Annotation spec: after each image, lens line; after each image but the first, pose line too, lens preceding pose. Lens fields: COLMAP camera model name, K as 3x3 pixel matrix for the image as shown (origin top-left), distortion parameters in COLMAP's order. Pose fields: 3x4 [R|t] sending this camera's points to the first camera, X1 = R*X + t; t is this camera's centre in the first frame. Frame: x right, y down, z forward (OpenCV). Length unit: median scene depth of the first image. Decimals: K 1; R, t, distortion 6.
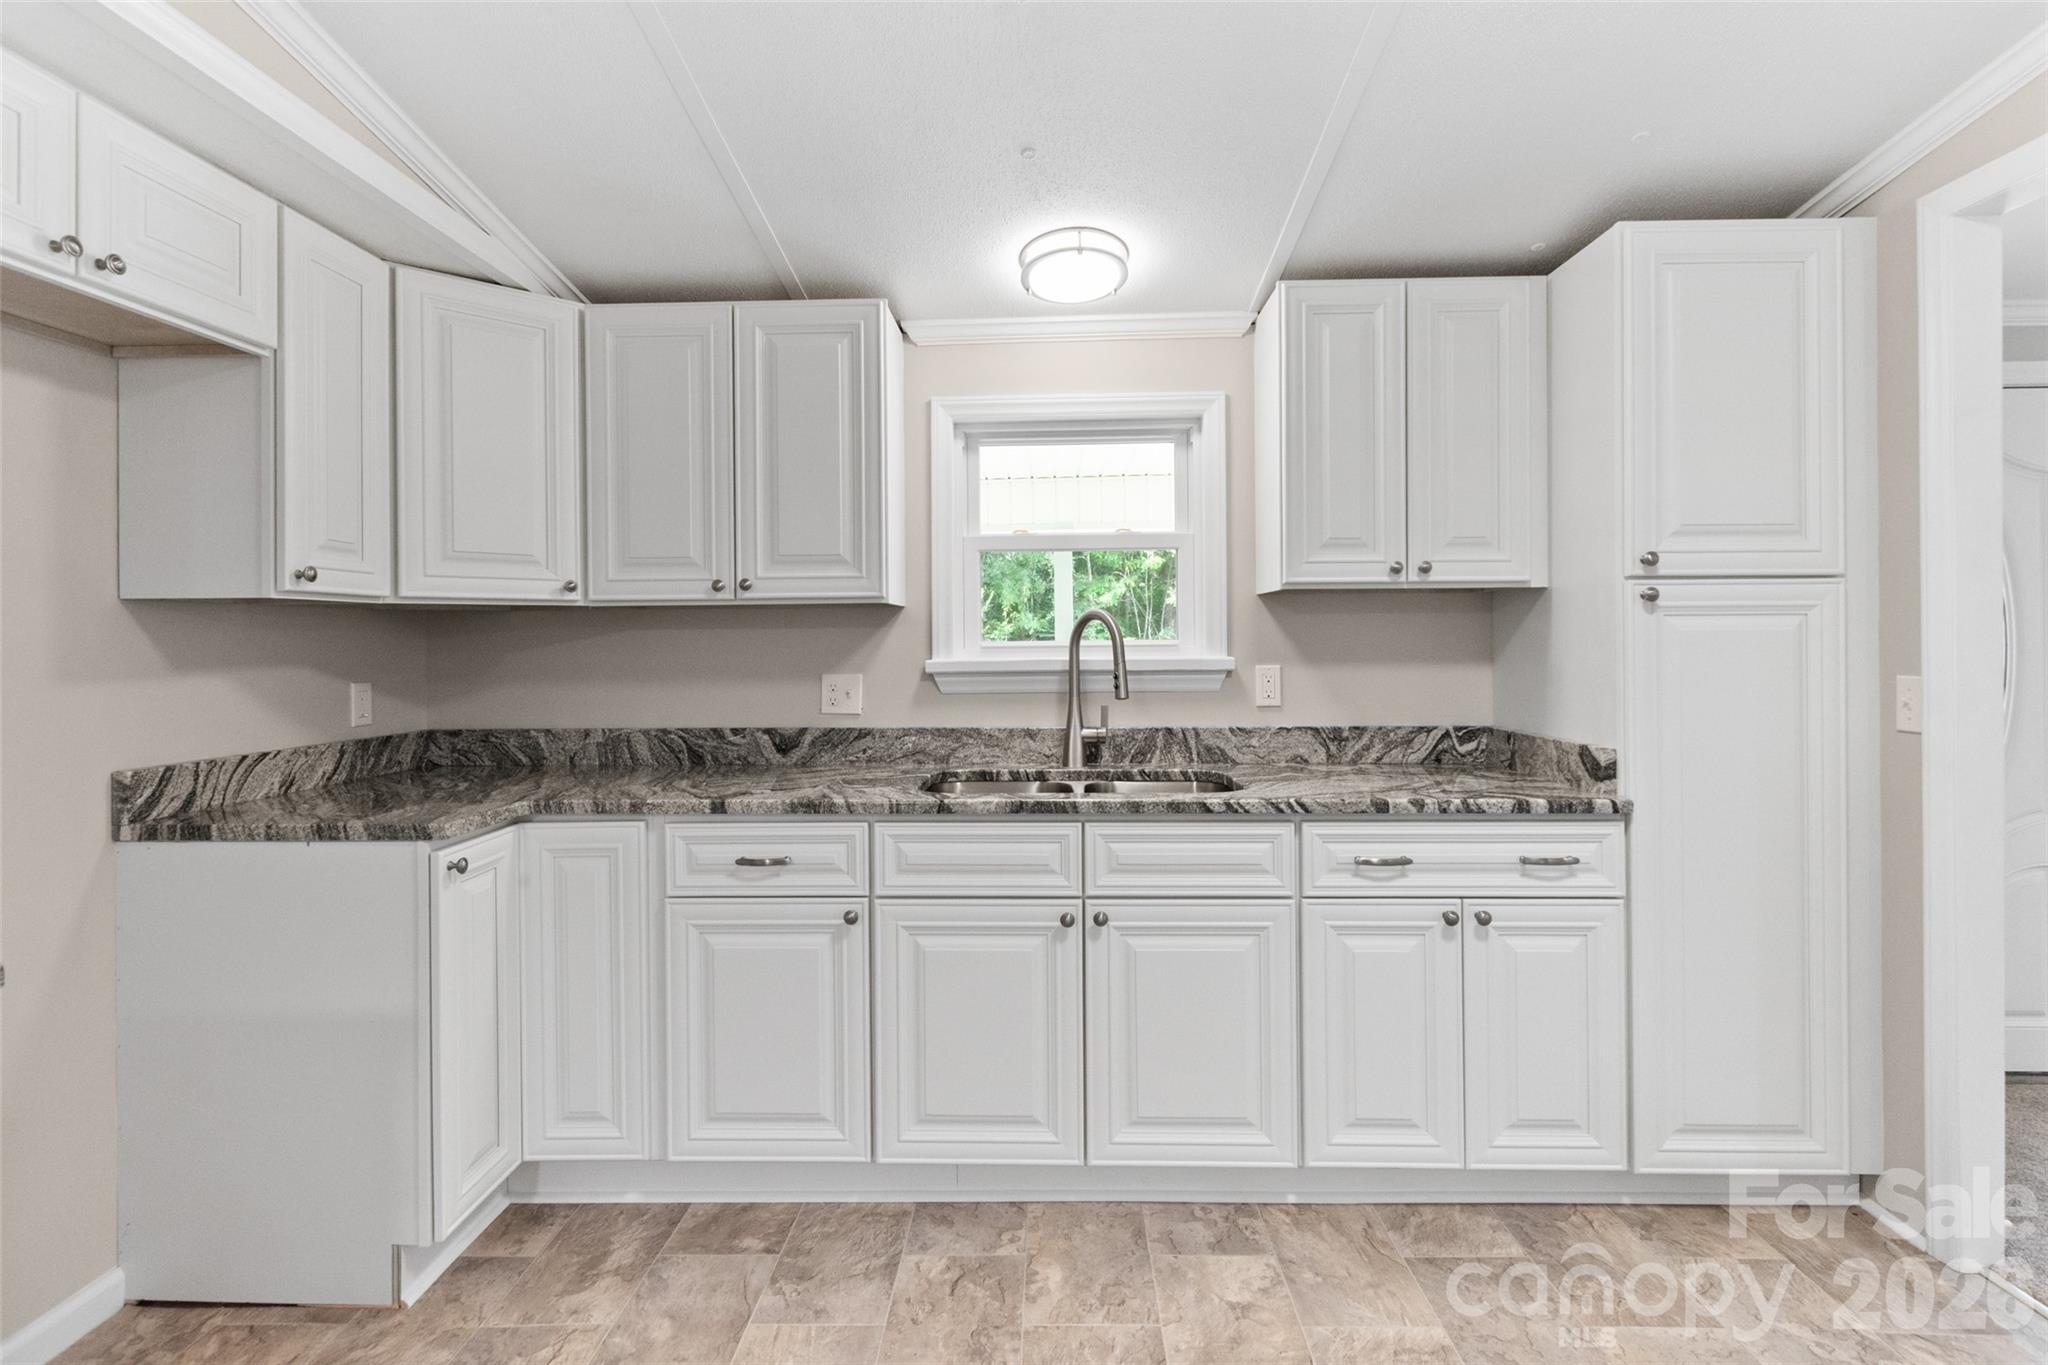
lens RADIAL K [[963.7, 0, 1027.0], [0, 963.7, 637.6], [0, 0, 1]] dist [-0.001101, -0.000935]
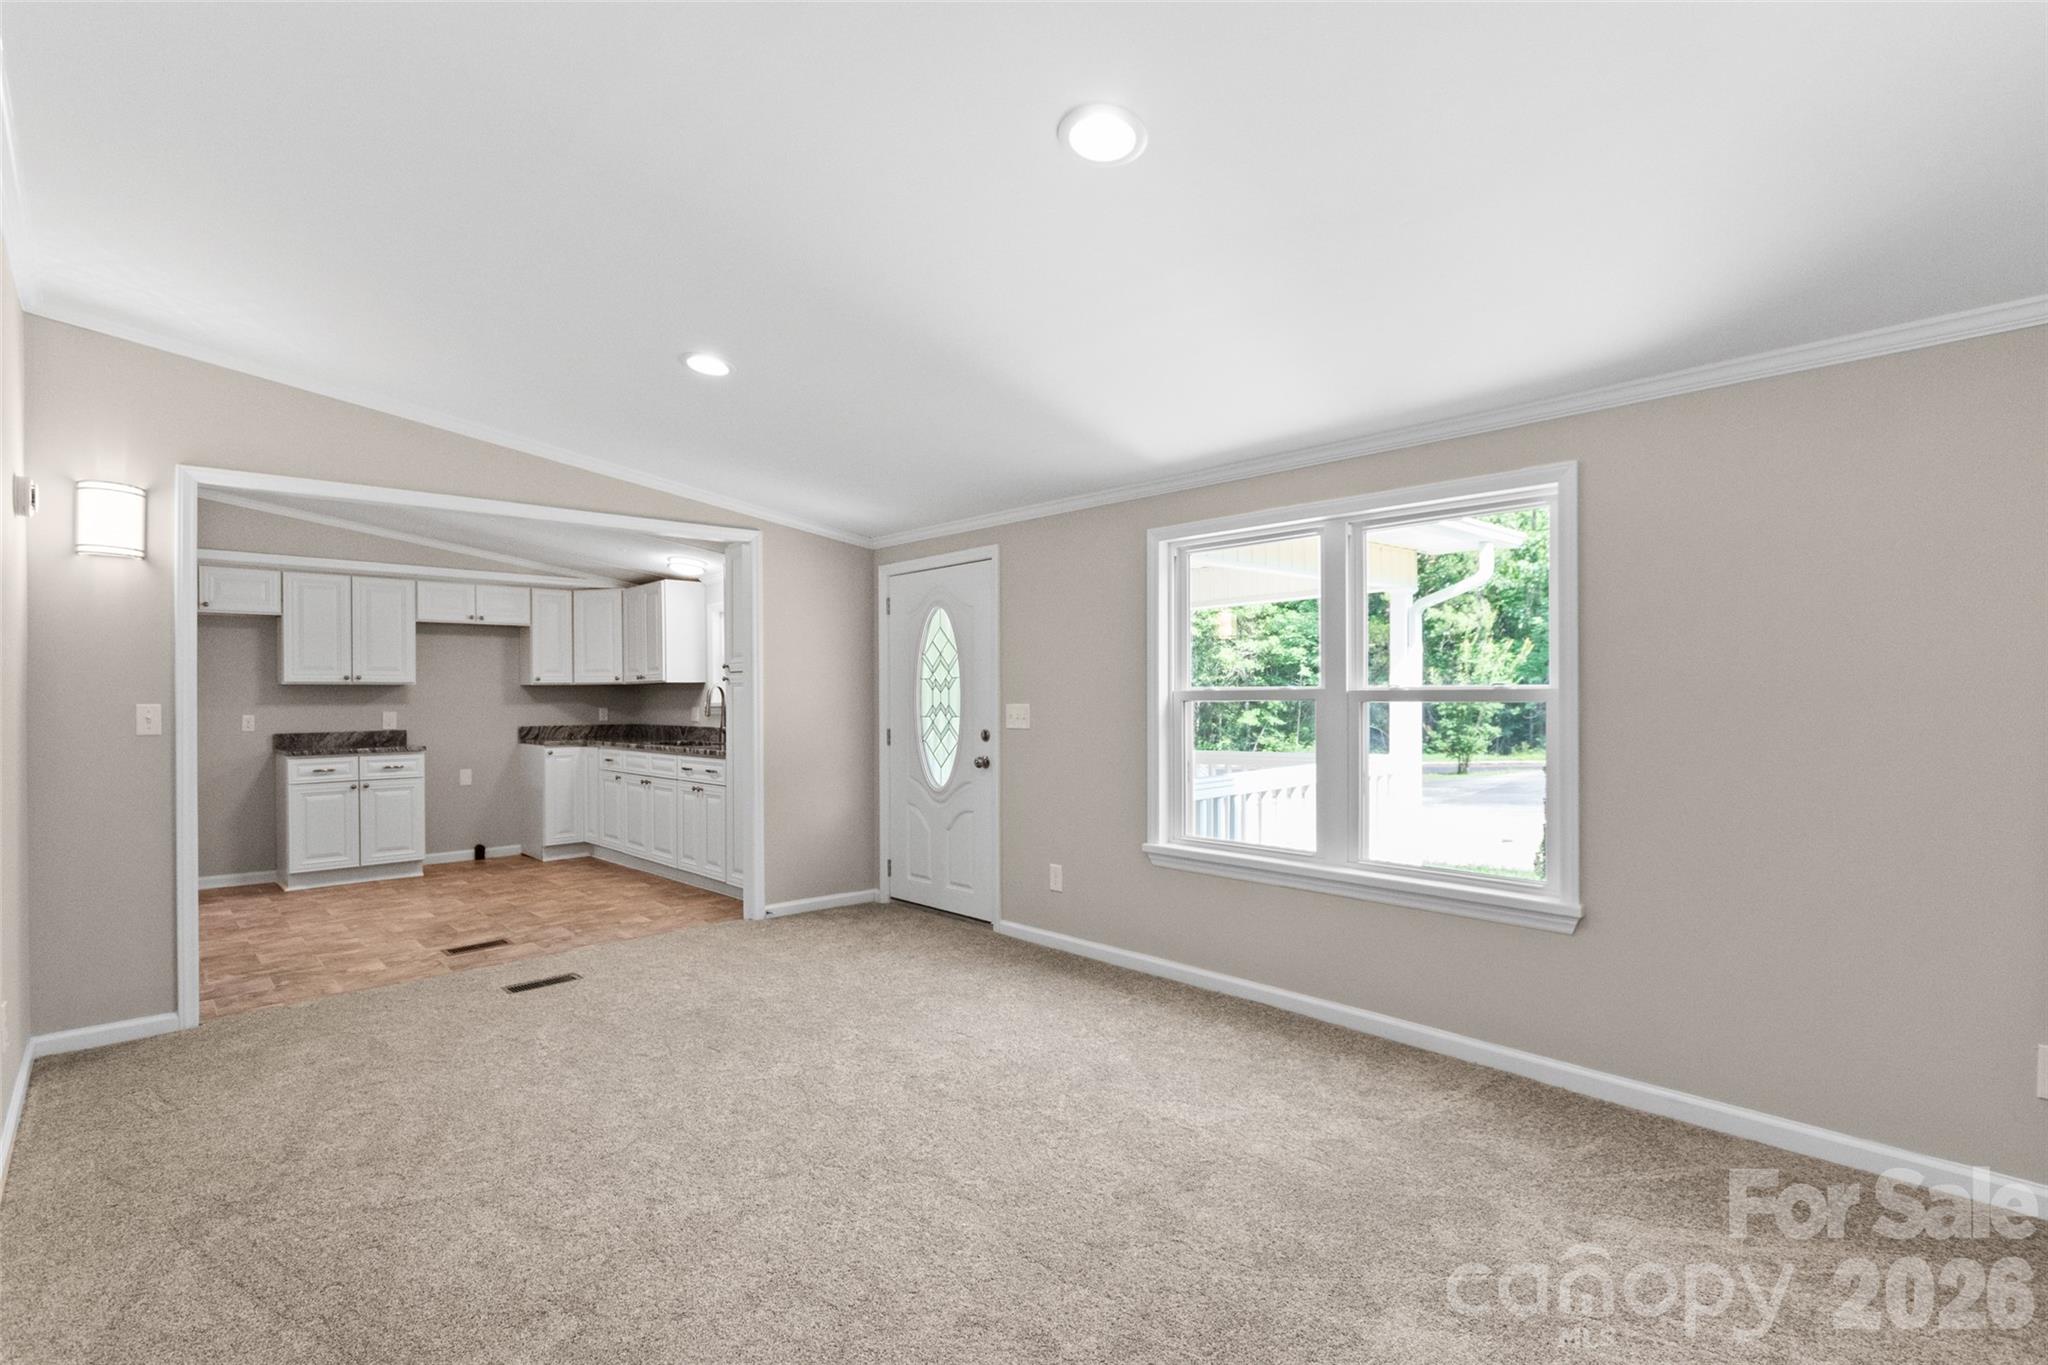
lens RADIAL K [[948.7, 0, 1031.4], [0, 948.7, 692.4], [0, 0, 1]] dist [0.000148, -0.000135]
pose [[0.715381, -0.000980, -0.698734, 3.076495], [0.004193, 0.999987, 0.002891, -0.010601], [0.698722, -0.004998, 0.715375, -0.344520]]
